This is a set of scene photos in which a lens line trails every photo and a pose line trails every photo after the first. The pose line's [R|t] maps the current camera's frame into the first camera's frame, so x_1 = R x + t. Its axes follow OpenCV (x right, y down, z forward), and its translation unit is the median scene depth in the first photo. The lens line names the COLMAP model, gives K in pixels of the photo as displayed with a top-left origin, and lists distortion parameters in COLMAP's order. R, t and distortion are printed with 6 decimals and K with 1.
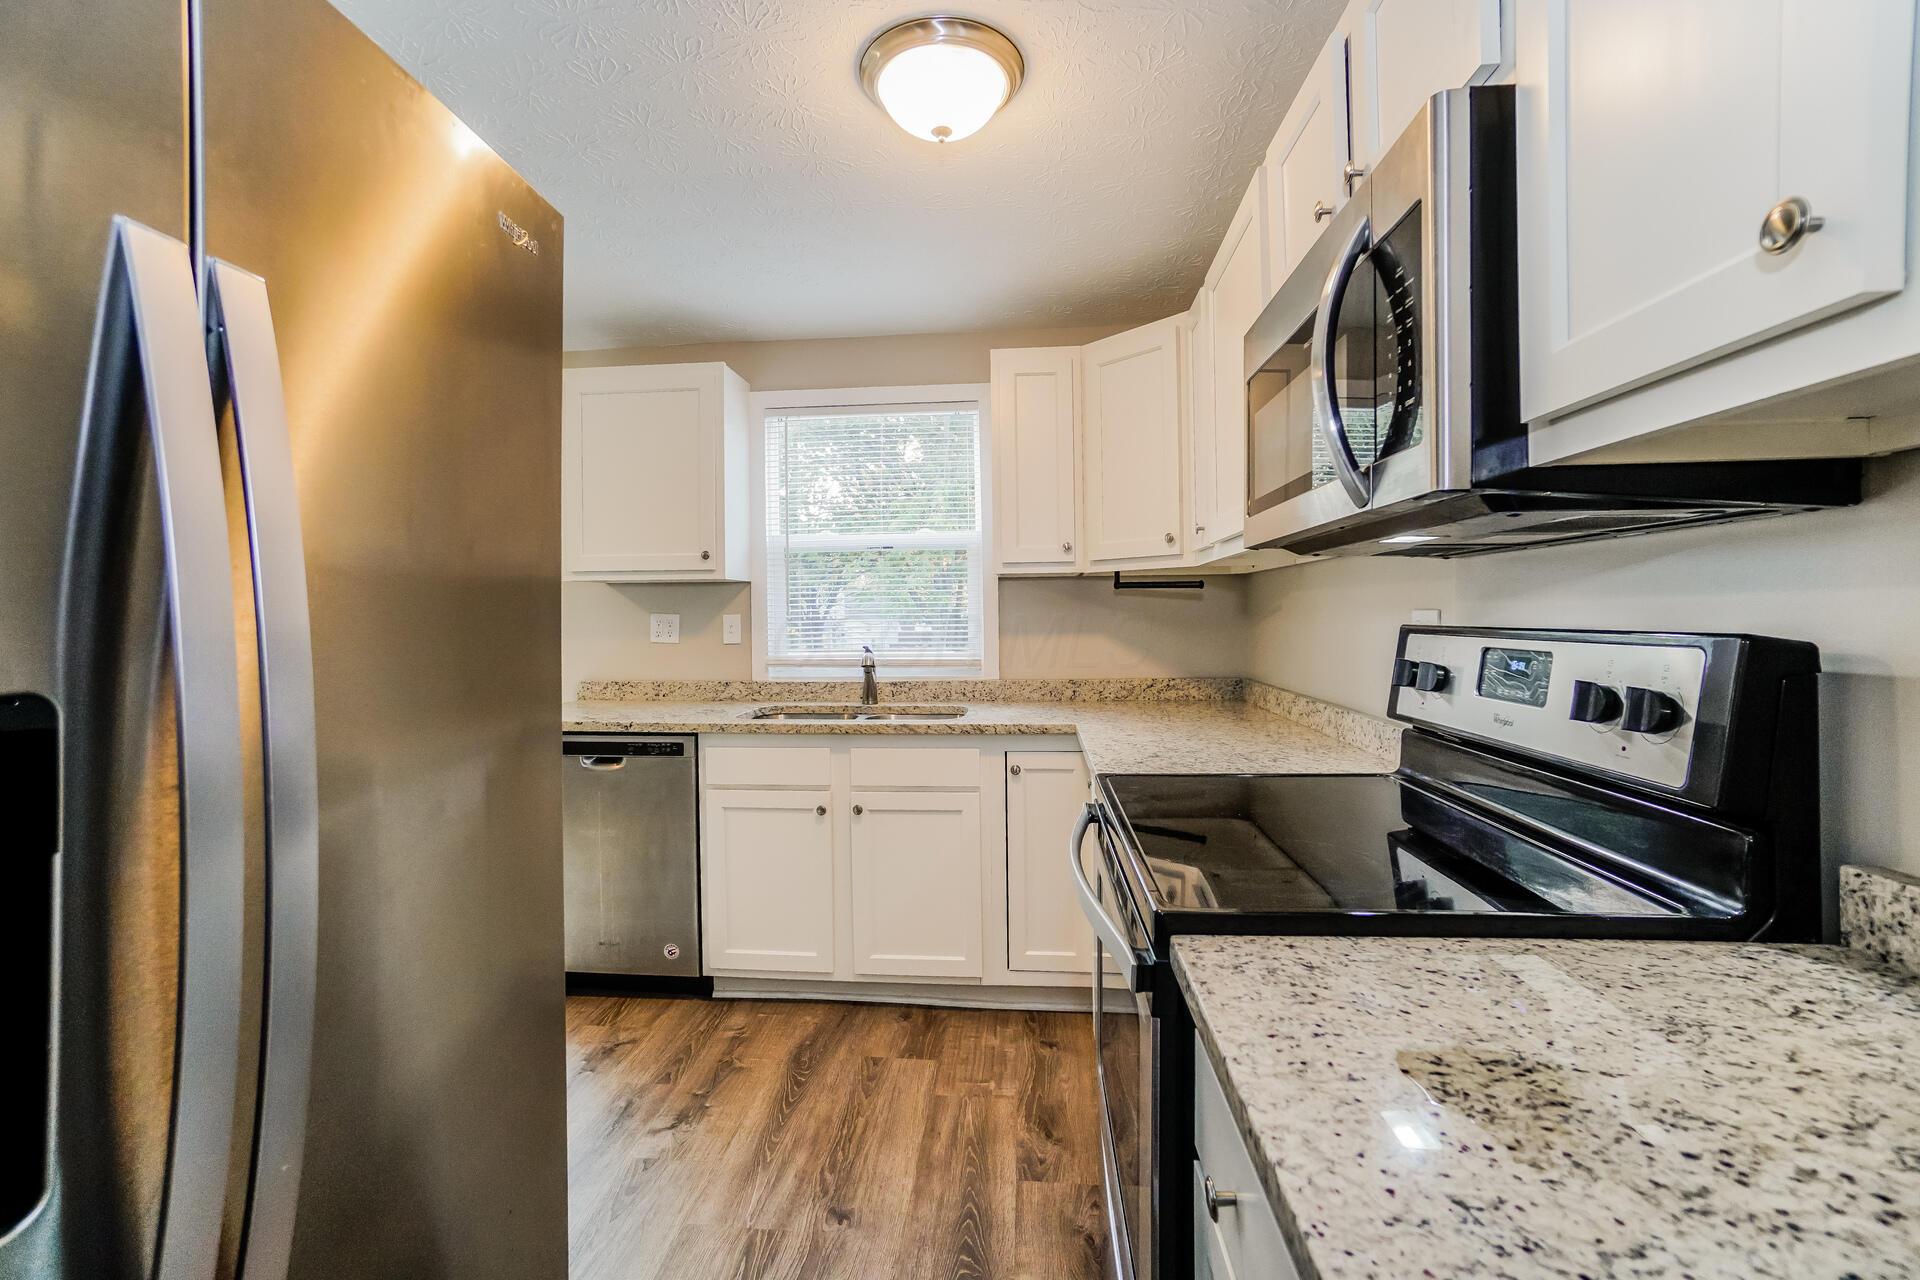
lens RADIAL K [[840.0, 0, 954.0], [0, 840.0, 627.3], [0, 0, 1]] dist [-0.000580, 0.000061]
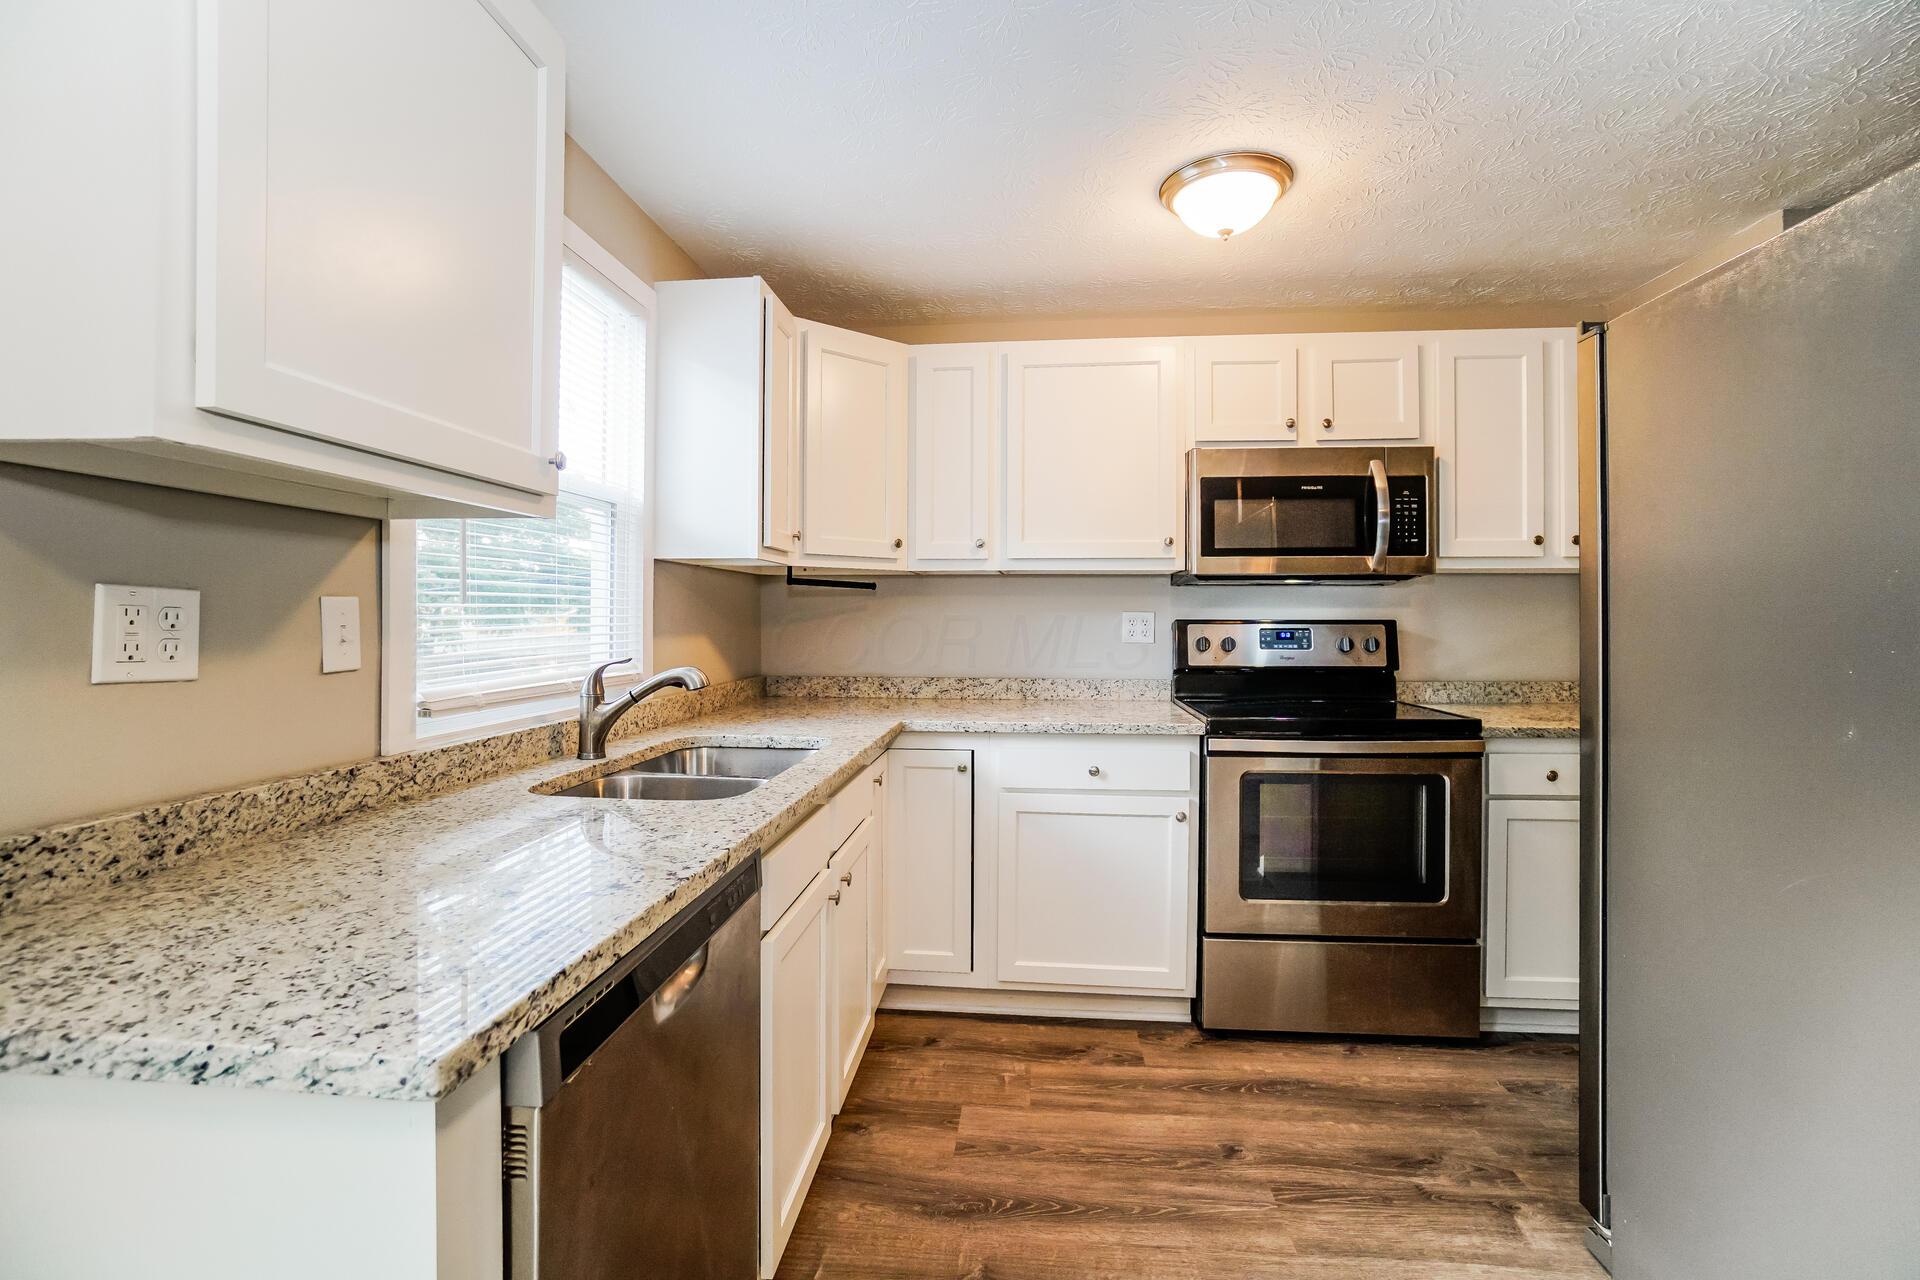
lens RADIAL K [[840.0, 0, 957.8], [0, 840.0, 623.1], [0, 0, 1]] dist [-0.000580, 0.000061]
pose [[0.005888, 0.001631, 0.999981, -0.967636], [0.011790, 0.999929, -0.001700, 0.001896], [-0.999913, 0.011800, 0.005869, 1.046298]]
